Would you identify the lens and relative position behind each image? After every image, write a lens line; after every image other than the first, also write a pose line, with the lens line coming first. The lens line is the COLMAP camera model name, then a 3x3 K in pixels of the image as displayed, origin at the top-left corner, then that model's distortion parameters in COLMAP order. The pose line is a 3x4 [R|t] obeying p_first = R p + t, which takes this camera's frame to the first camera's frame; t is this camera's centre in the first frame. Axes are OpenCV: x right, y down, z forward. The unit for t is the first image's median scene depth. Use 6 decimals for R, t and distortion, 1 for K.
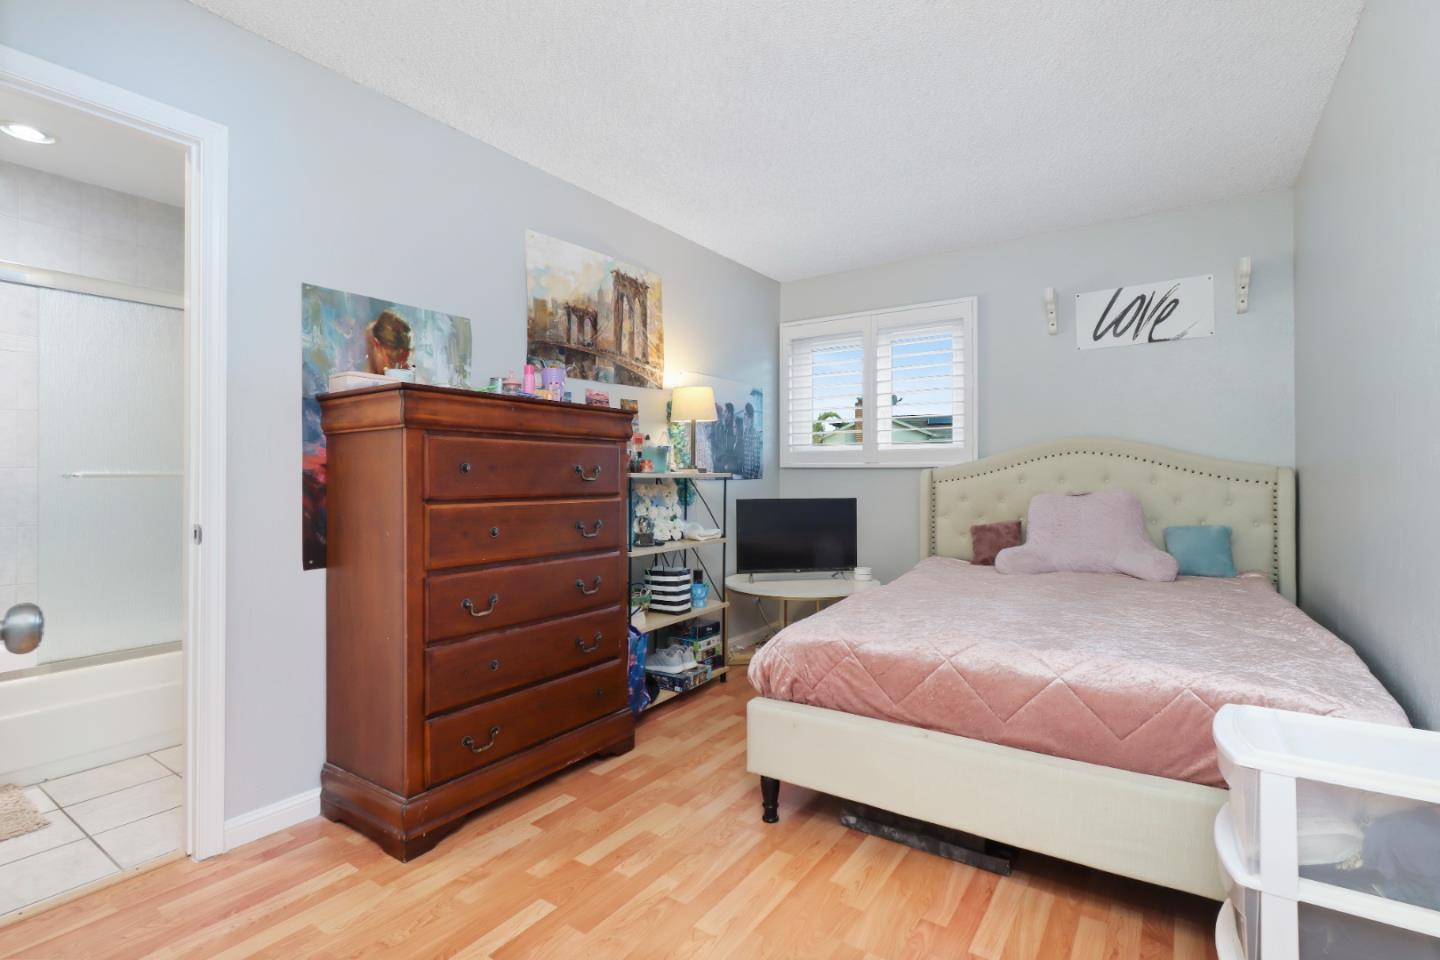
lens RADIAL K [[673.4, 0, 718.6], [0, 673.4, 476.6], [0, 0, 1]] dist [-0.004412, -0.000469]
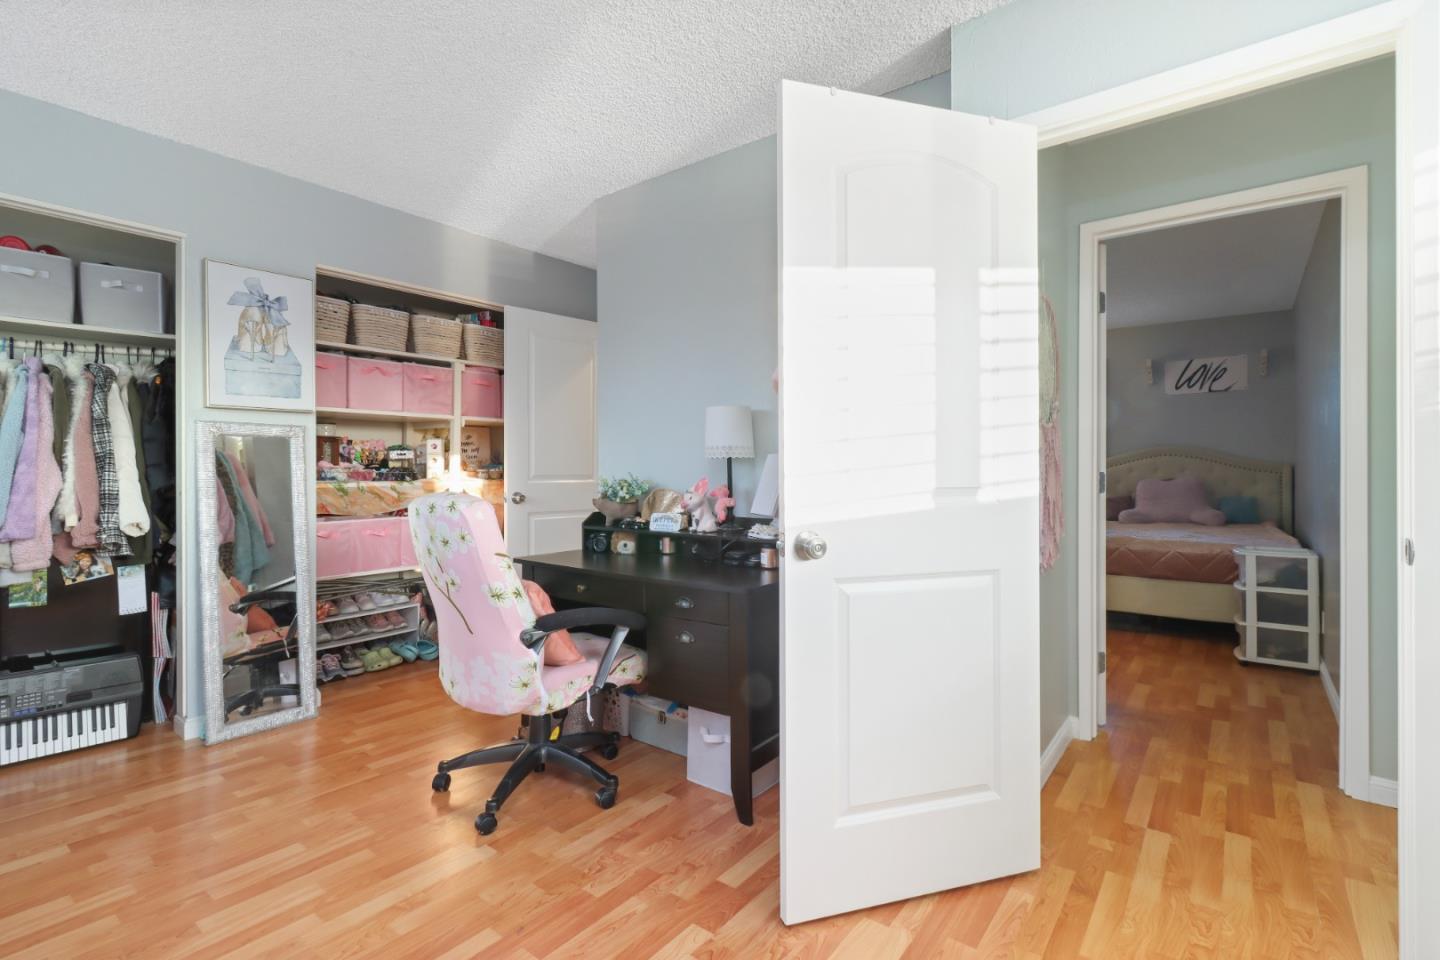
lens RADIAL K [[673.4, 0, 721.9], [0, 673.4, 479.9], [0, 0, 1]] dist [-0.004412, -0.000469]
pose [[0.998714, -0.003066, -0.050603, -0.541995], [0.003863, 0.999870, 0.015651, -0.003673], [0.050549, -0.015827, 0.998596, -0.820042]]
